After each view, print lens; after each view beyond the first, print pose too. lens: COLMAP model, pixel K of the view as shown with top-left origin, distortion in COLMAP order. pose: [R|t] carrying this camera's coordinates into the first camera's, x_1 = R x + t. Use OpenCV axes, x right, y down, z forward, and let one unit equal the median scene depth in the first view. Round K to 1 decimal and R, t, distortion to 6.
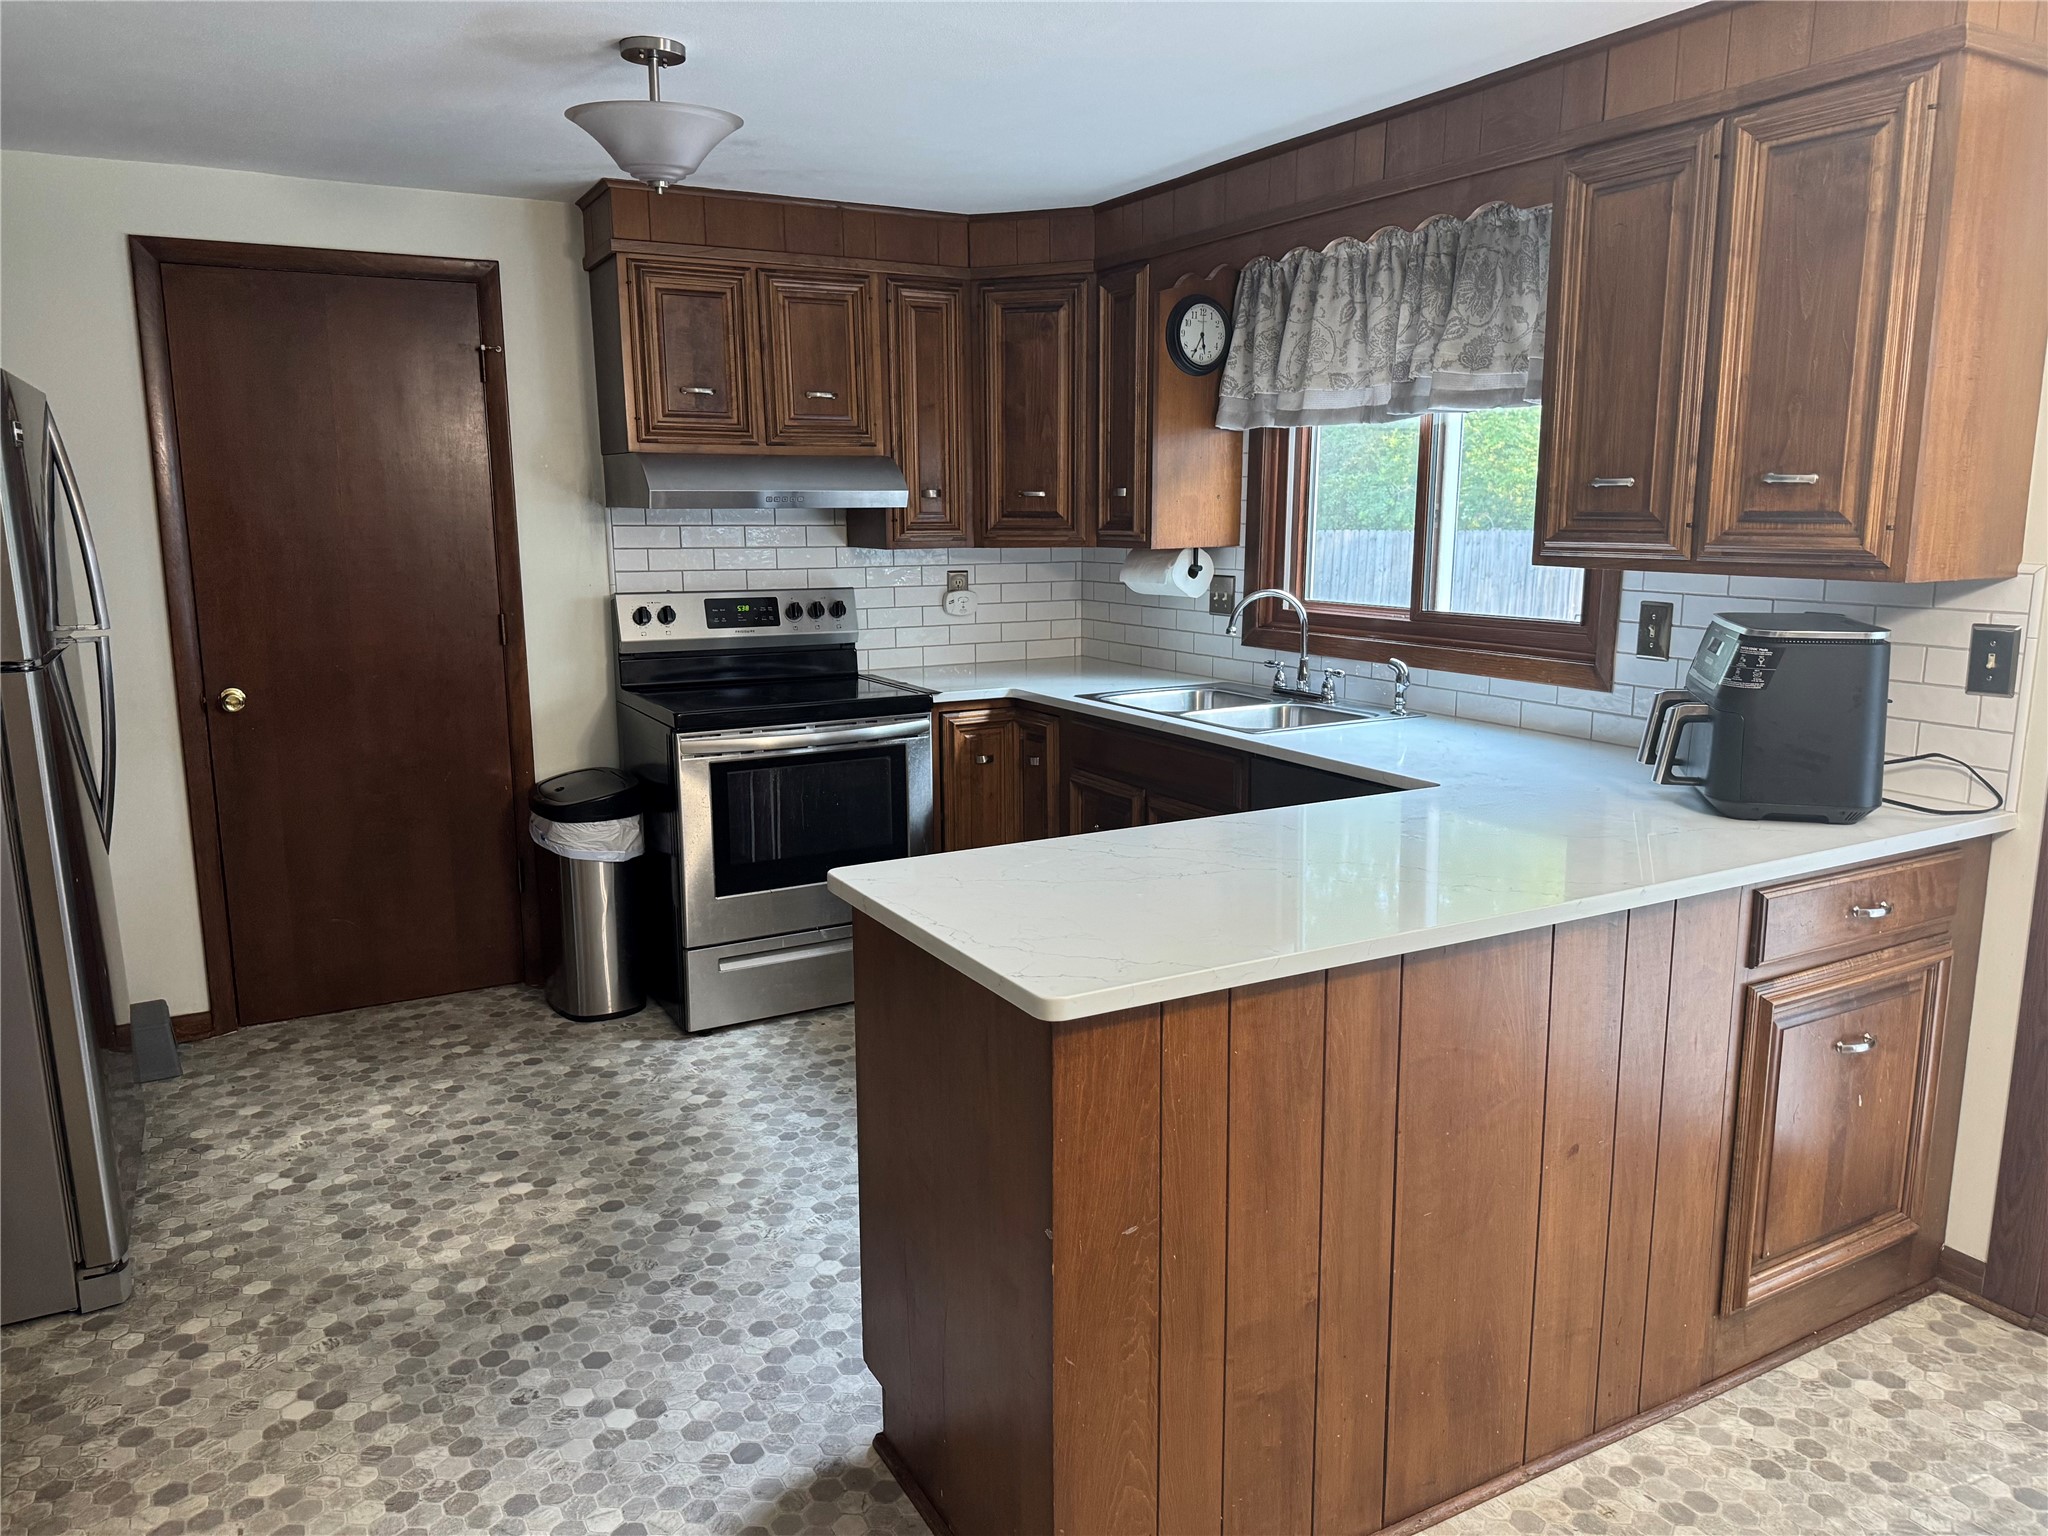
lens RADIAL K [[1429.9, 0, 1024.0], [0, 1429.9, 779.1], [0, 0, 1]] dist [0.065664, -0.054532]
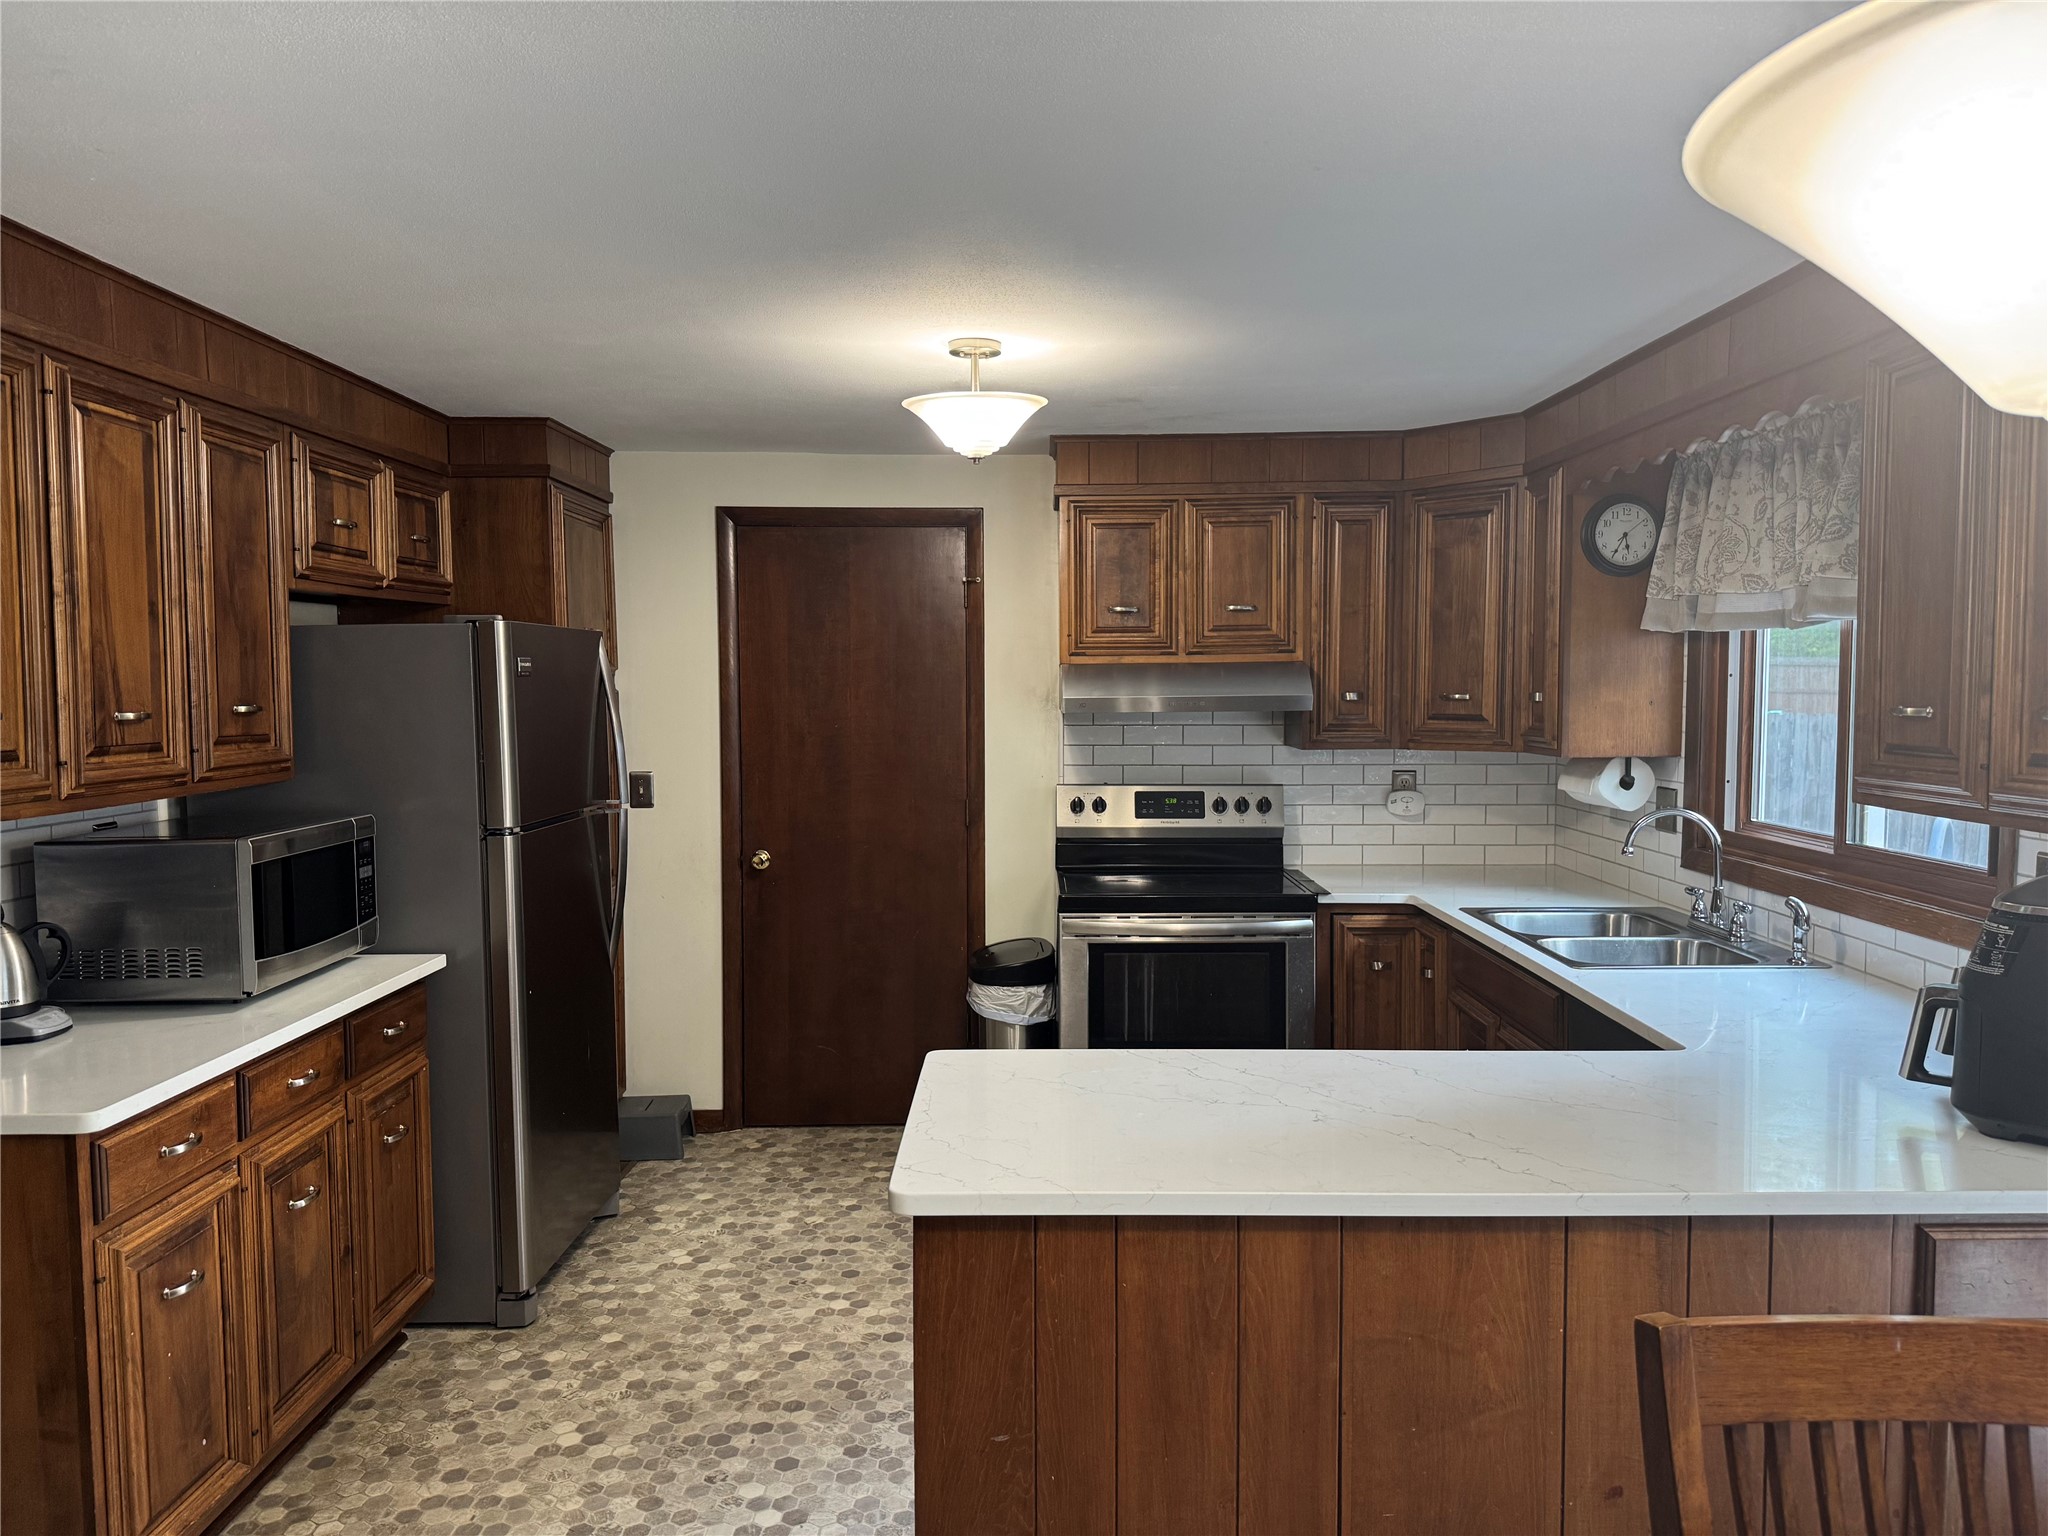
lens RADIAL K [[1433.7, 0, 1028.3], [0, 1433.7, 774.5], [0, 0, 1]] dist [0.091190, -0.117896]
pose [[0.877304, 0.031549, -0.478898, 0.272338], [-0.088514, 0.991356, -0.096841, -0.030648], [0.471703, 0.127348, 0.872513, 0.009519]]
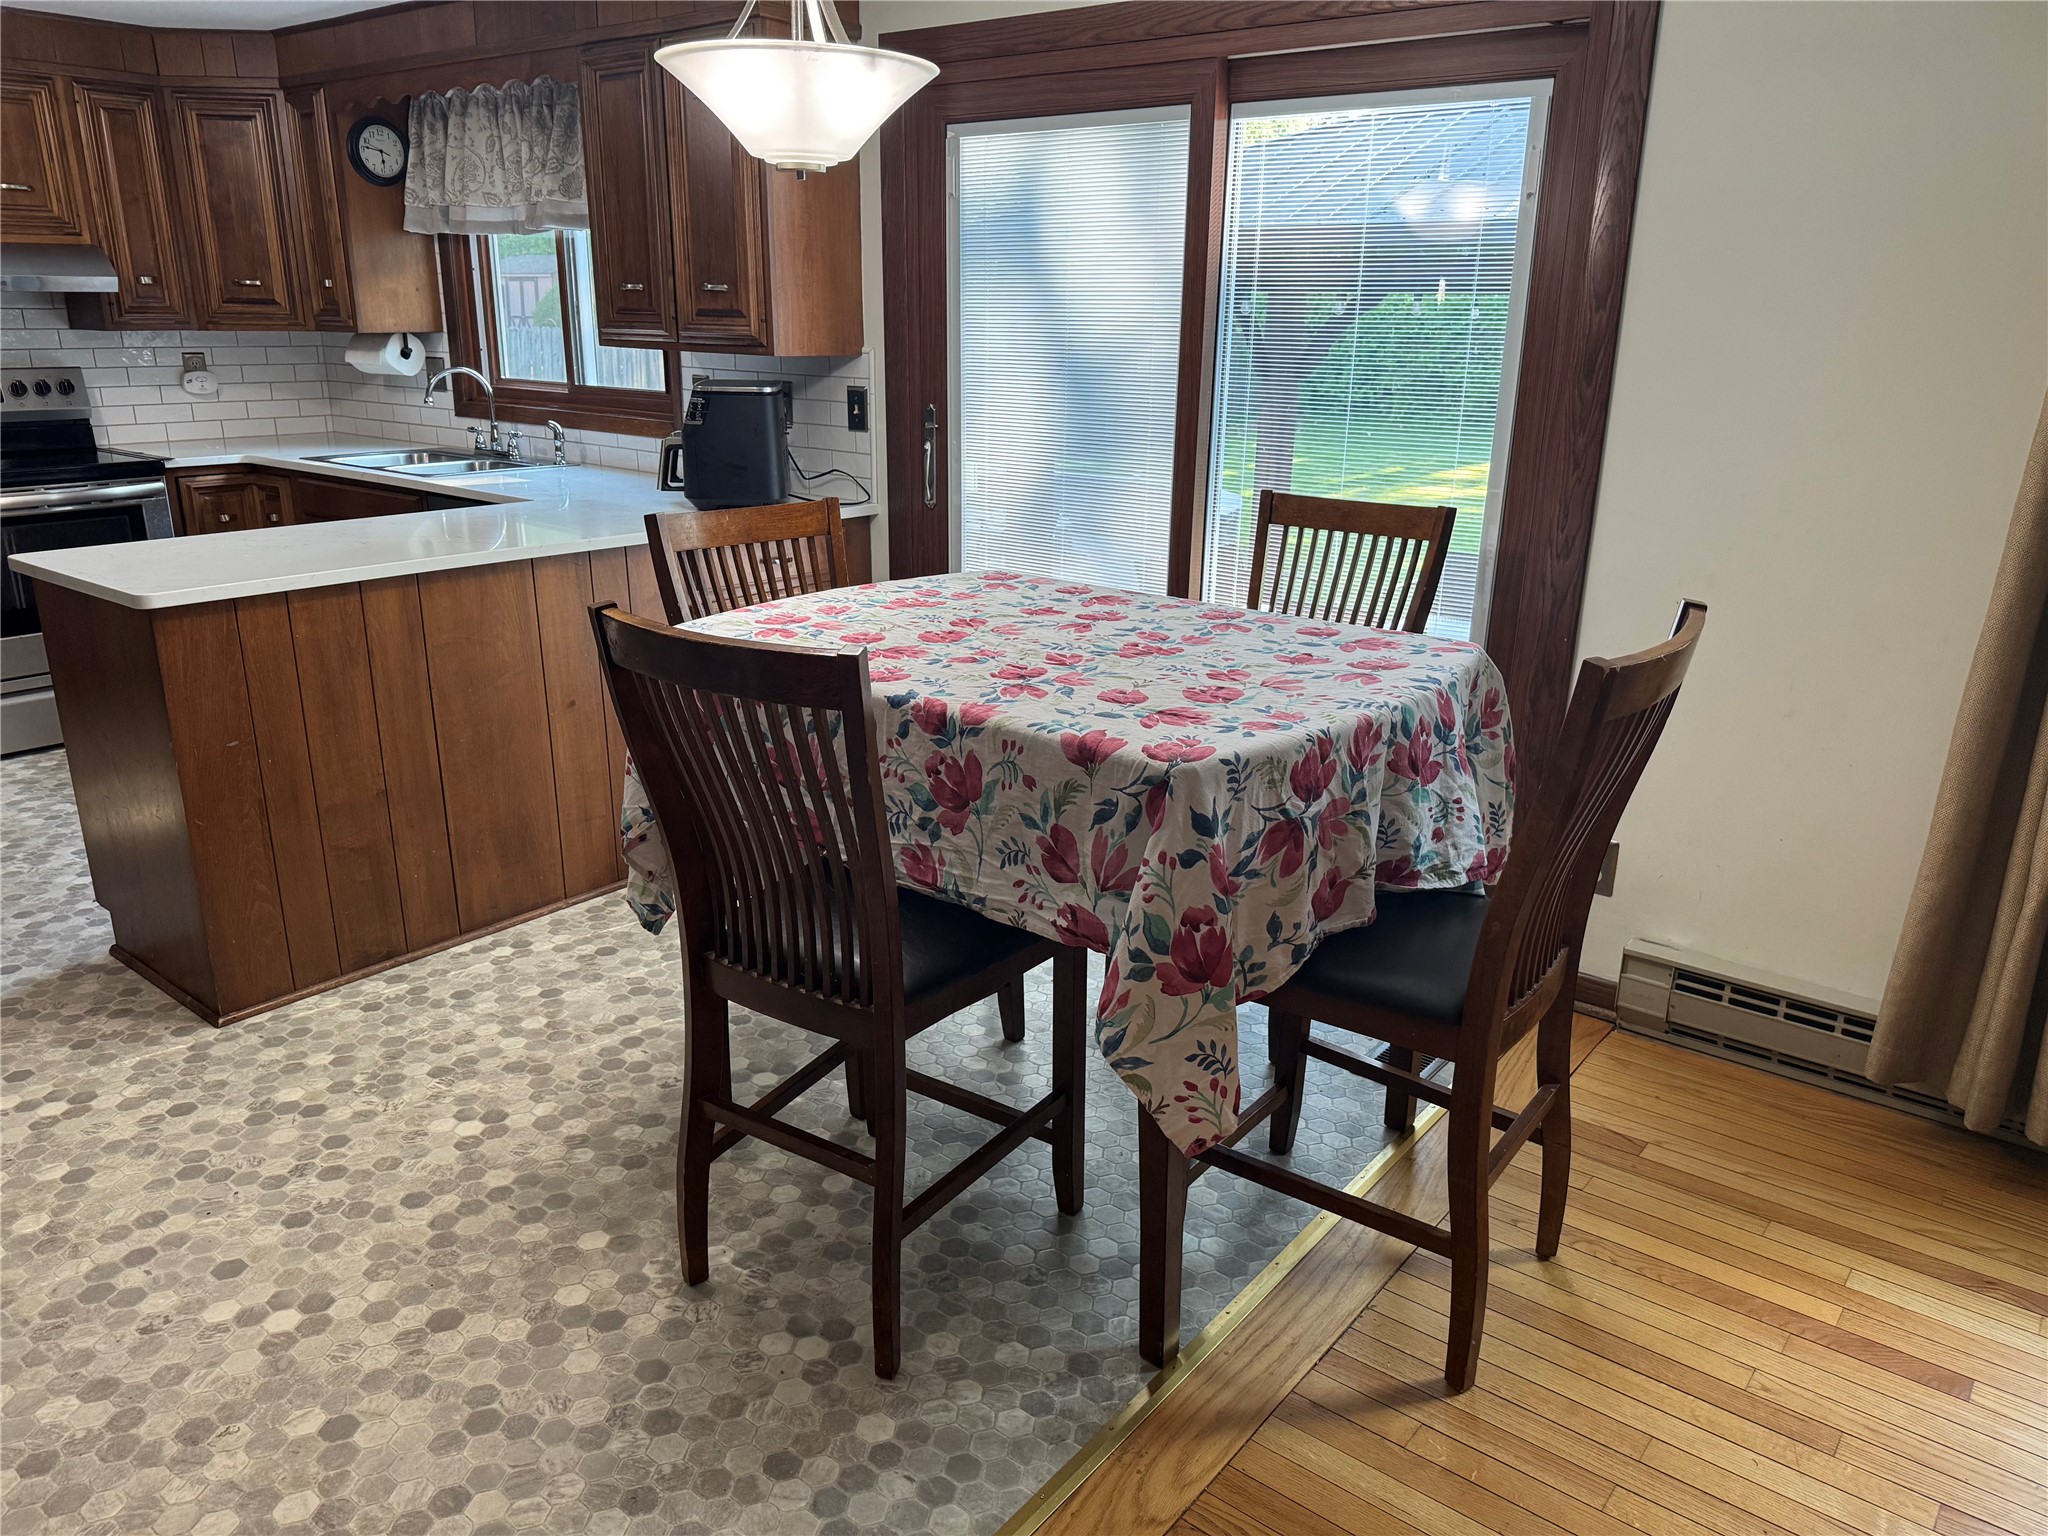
lens RADIAL K [[1419.8, 0, 1045.8], [0, 1419.8, 771.4], [0, 0, 1]] dist [-0.000668, -0.014067]
pose [[0.916758, -0.101278, 0.386390, 0.139048], [0.051152, 0.989125, 0.137899, 0.078252], [-0.396154, -0.106655, 0.911969, -0.401376]]
